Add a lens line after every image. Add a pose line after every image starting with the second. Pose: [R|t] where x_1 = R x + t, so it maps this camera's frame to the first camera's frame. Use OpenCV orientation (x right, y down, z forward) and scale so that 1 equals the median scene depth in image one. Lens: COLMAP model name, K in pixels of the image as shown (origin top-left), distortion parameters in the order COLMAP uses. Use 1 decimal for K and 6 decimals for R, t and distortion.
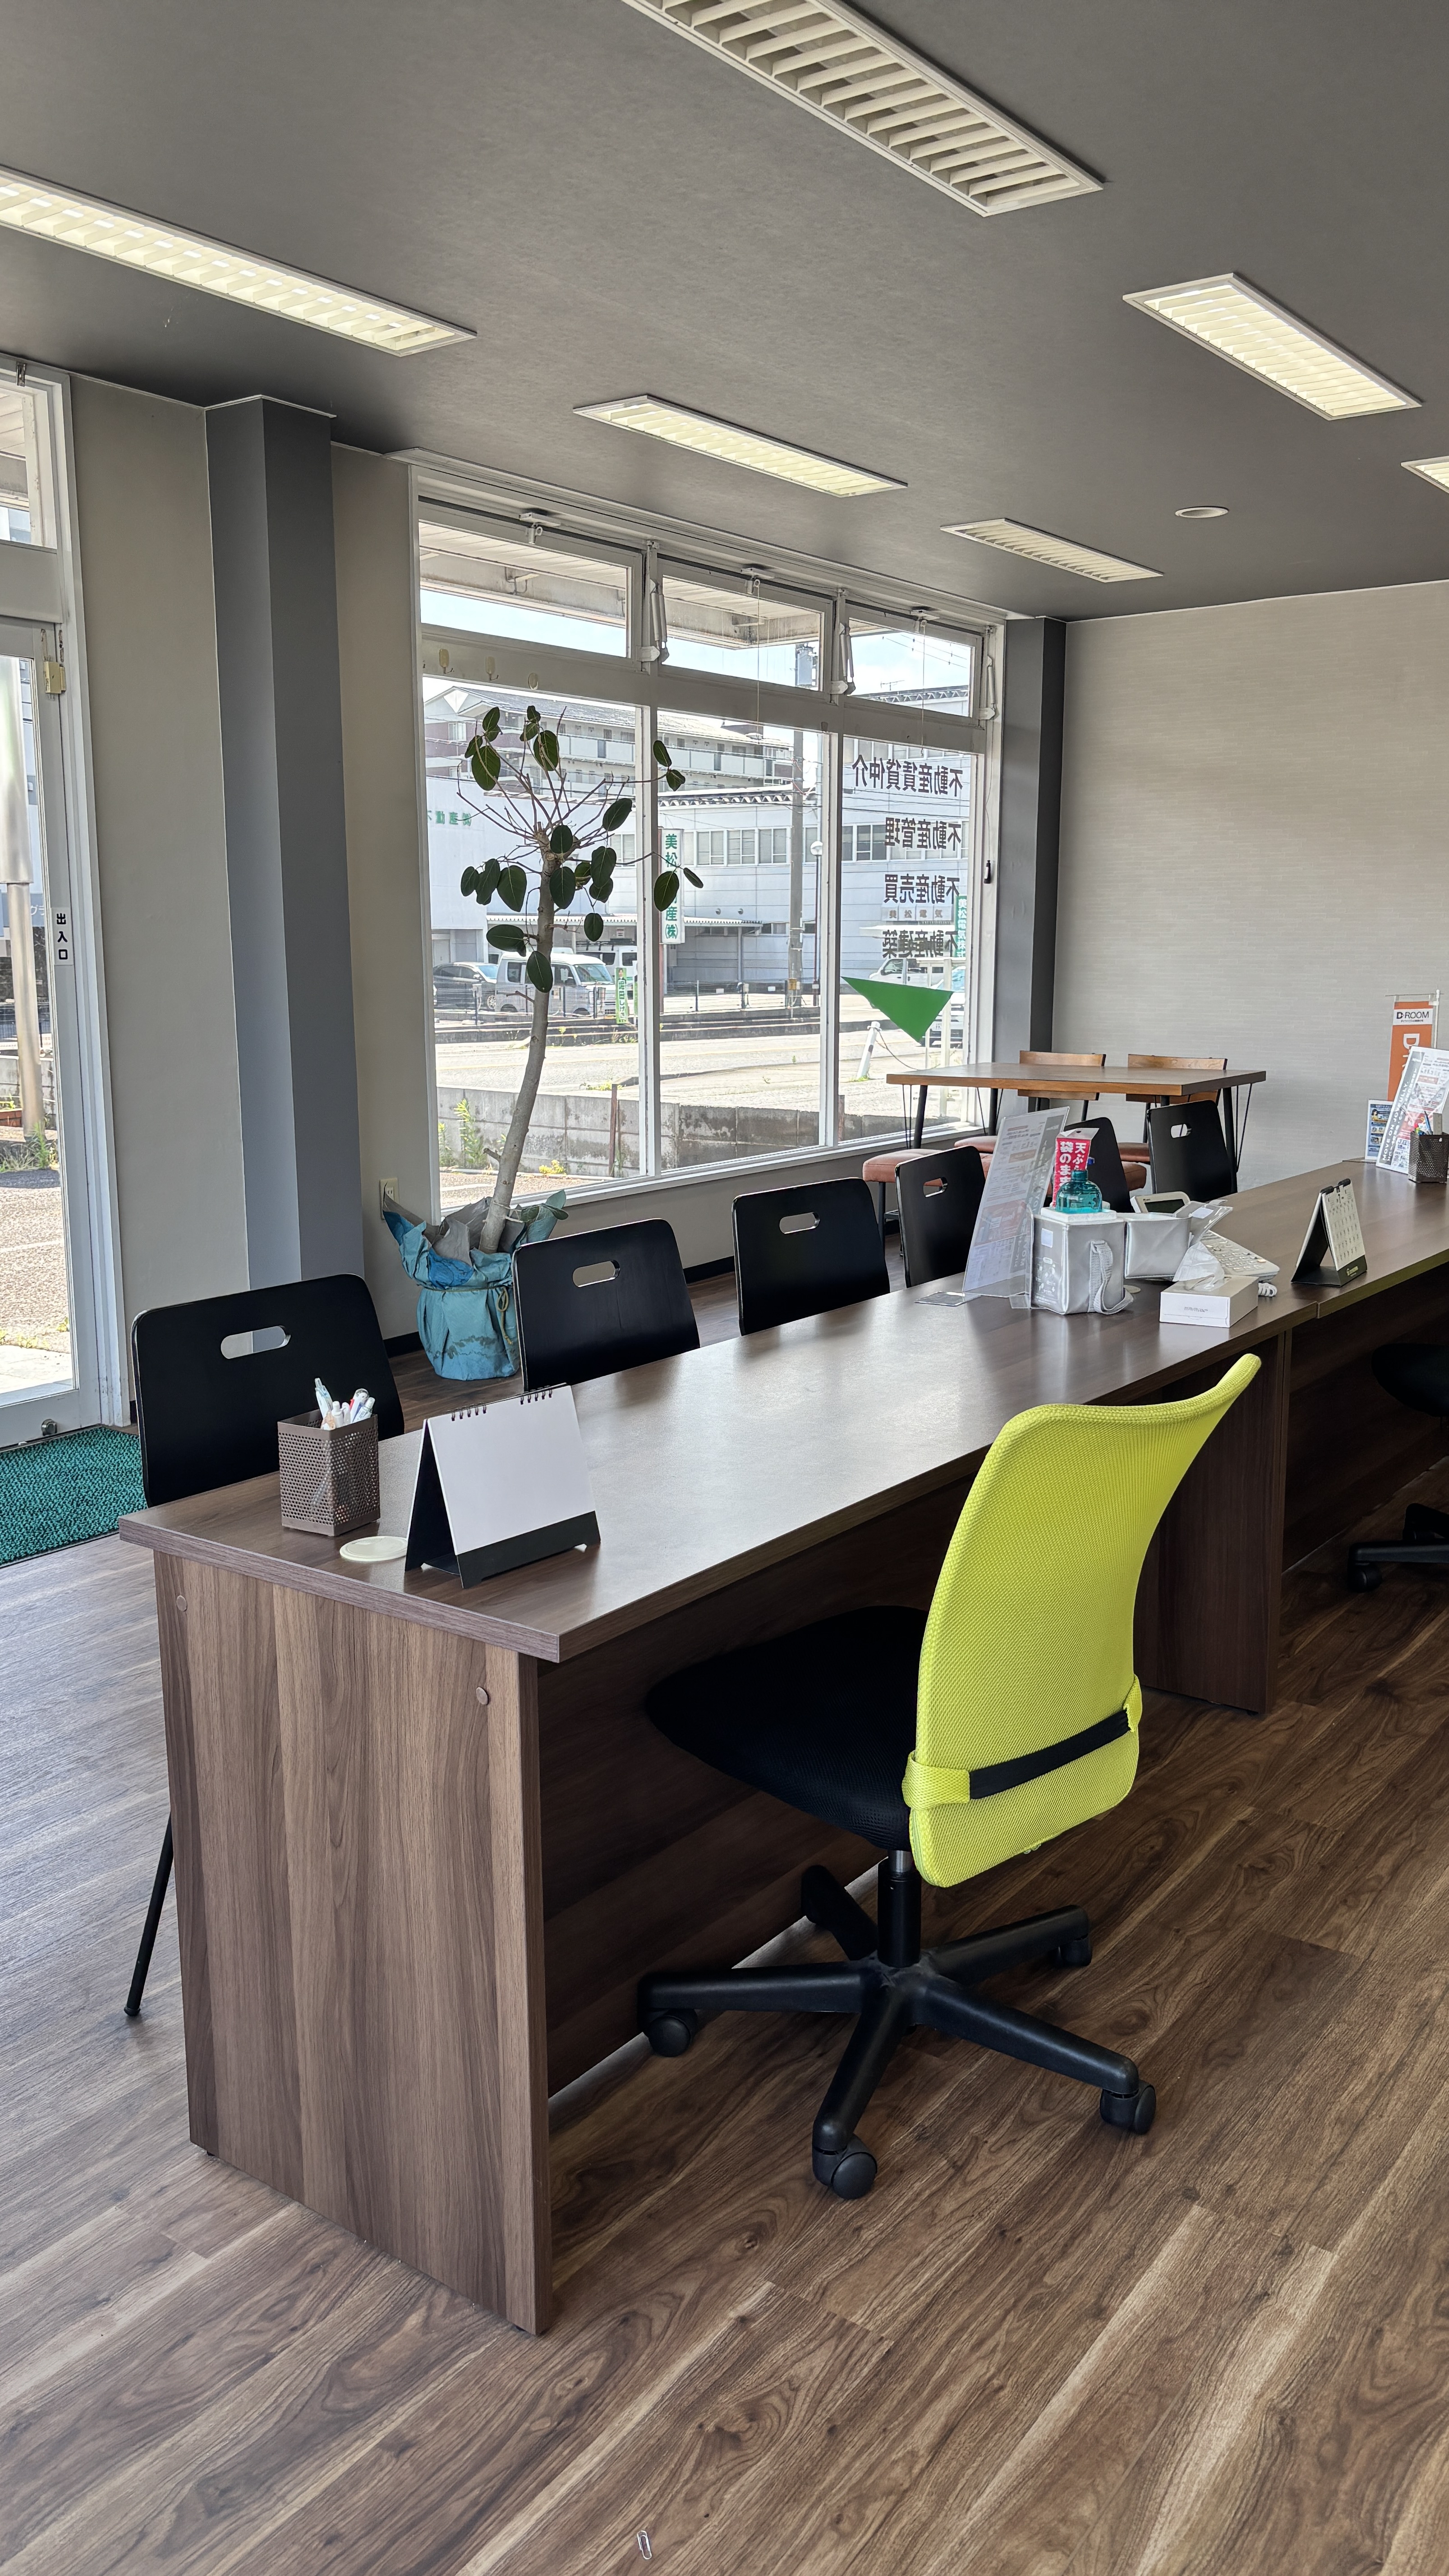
lens RADIAL K [[1990.4, 0, 667.1], [0, 1990.4, 1335.7], [0, 0, 1]] dist [0.124381, -0.190256]
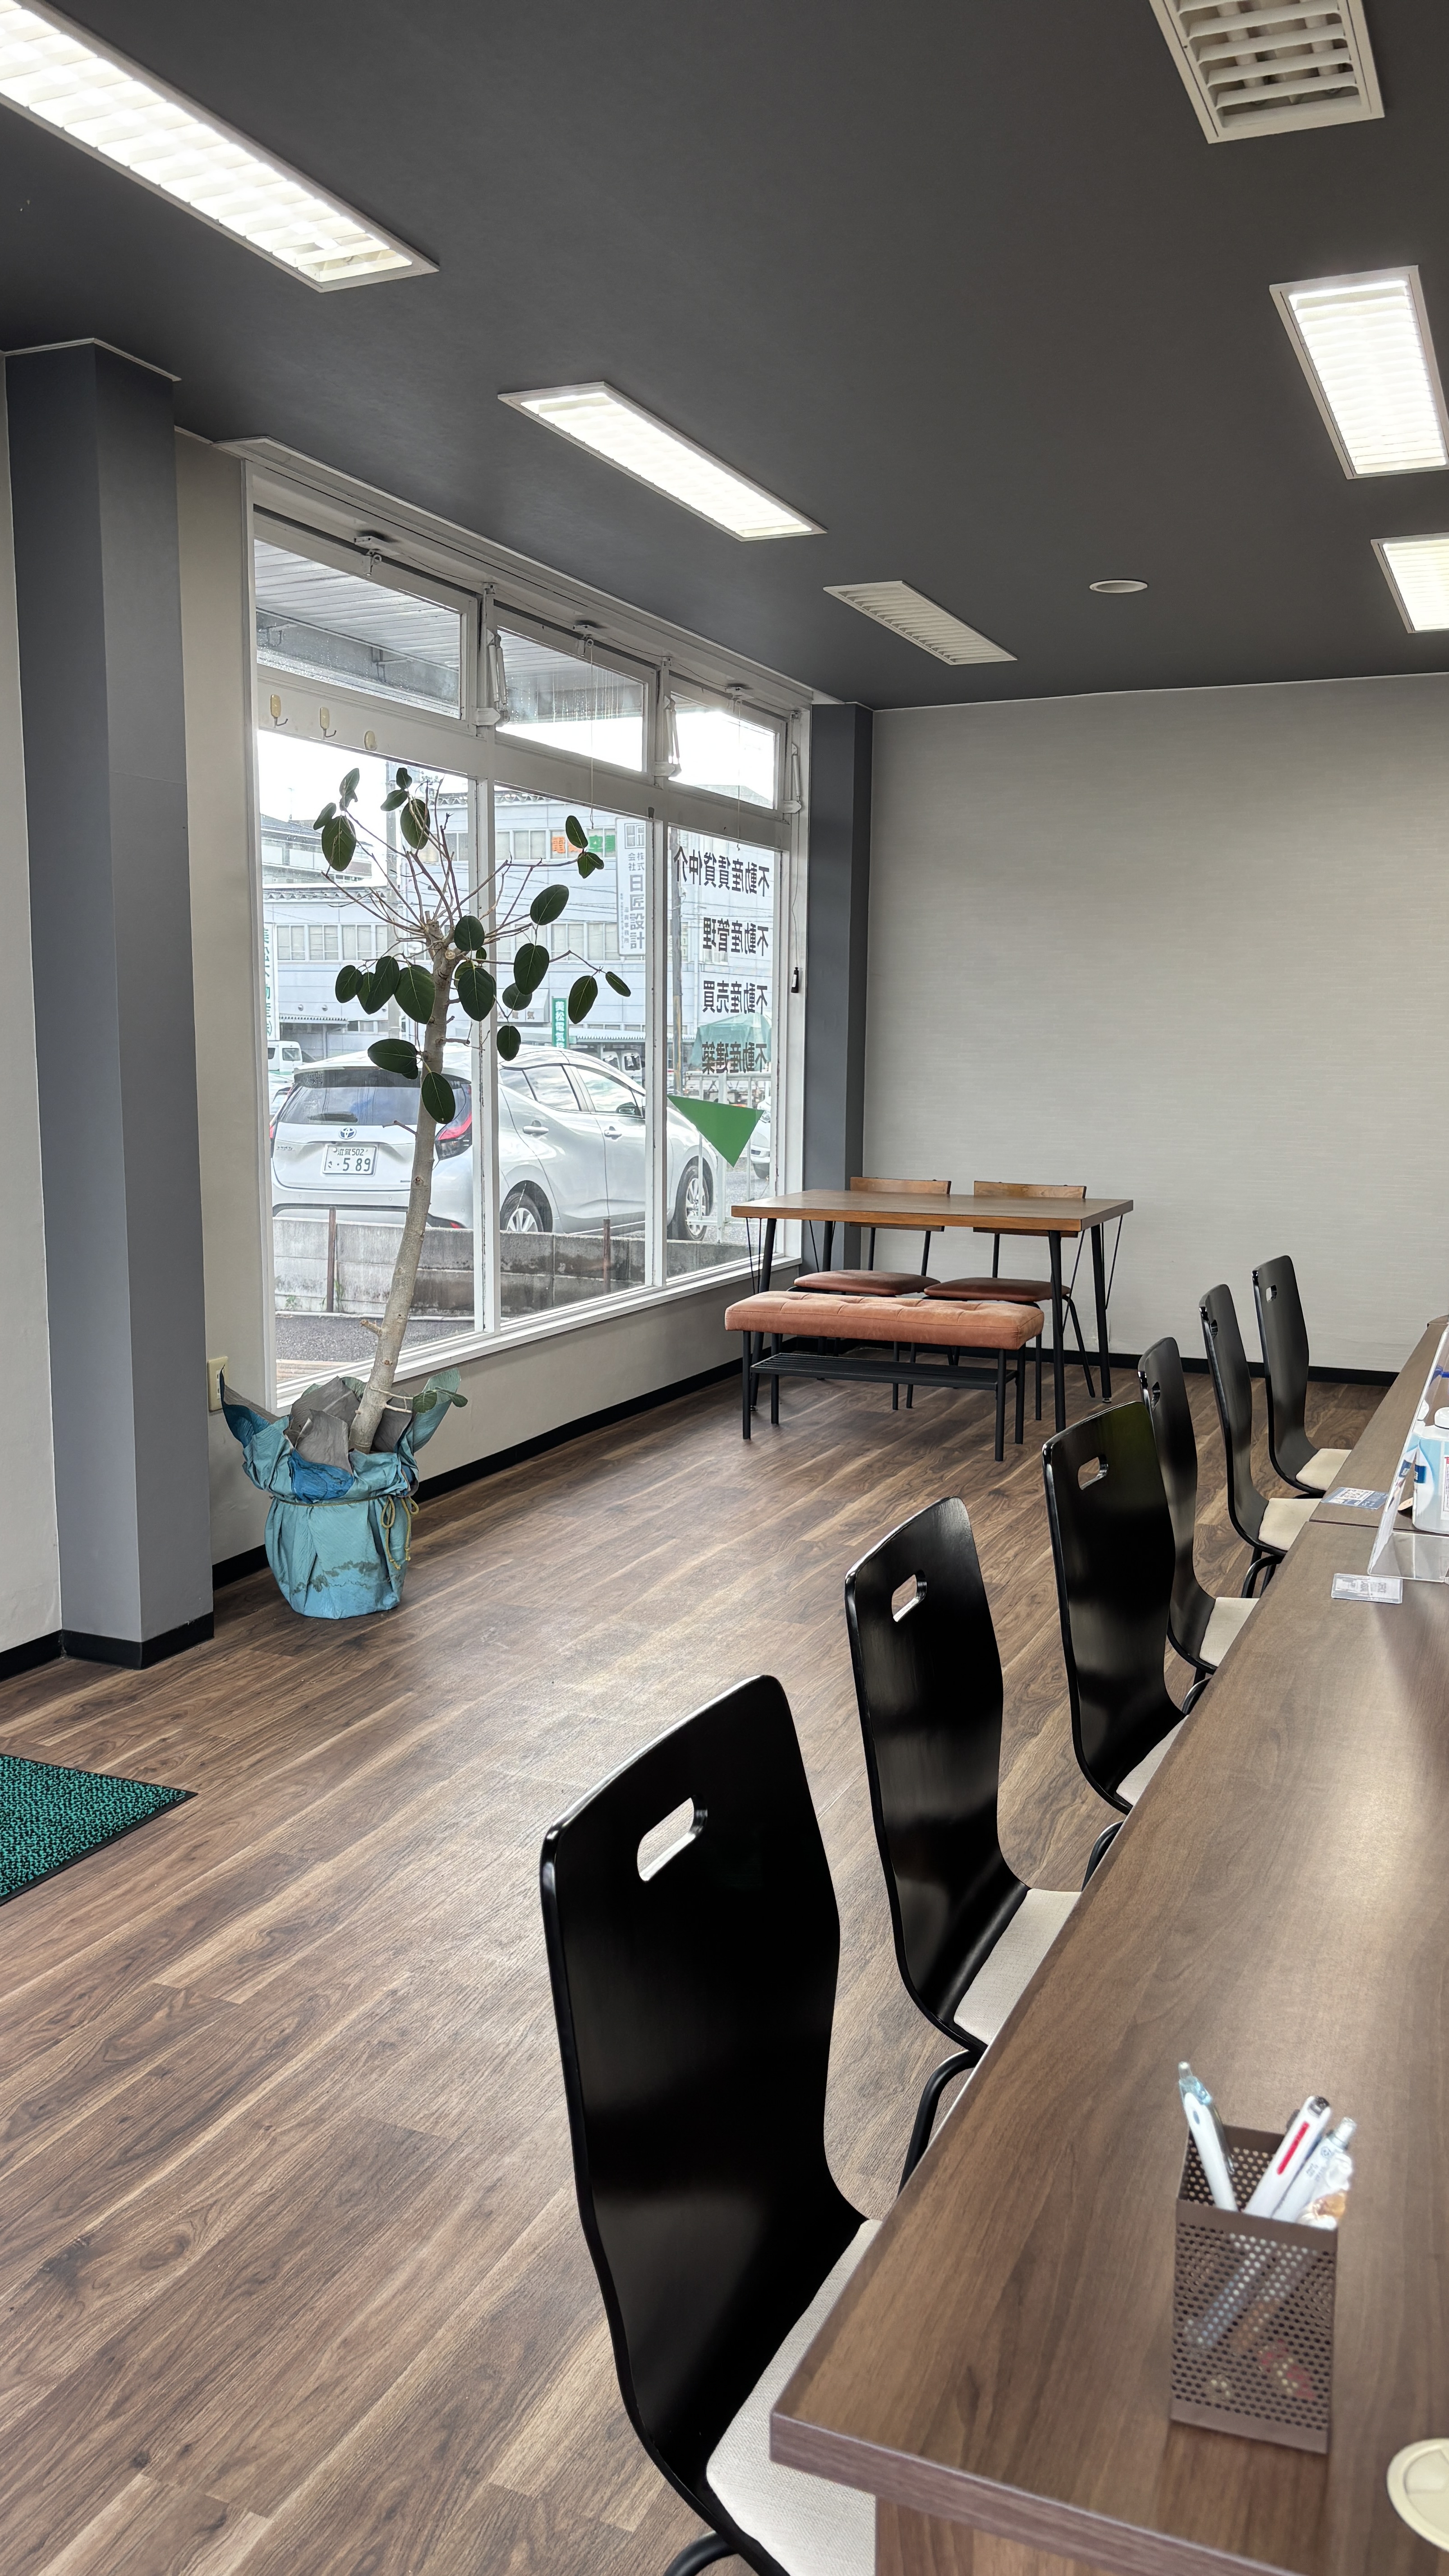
lens RADIAL K [[1990.4, 0, 667.1], [0, 1990.4, 1335.7], [0, 0, 1]] dist [0.124381, -0.190256]
pose [[0.974725, -0.025979, 0.221891, -0.143464], [0.036641, 0.998356, -0.044068, -0.047501], [-0.220382, 0.051085, 0.974075, 0.204519]]
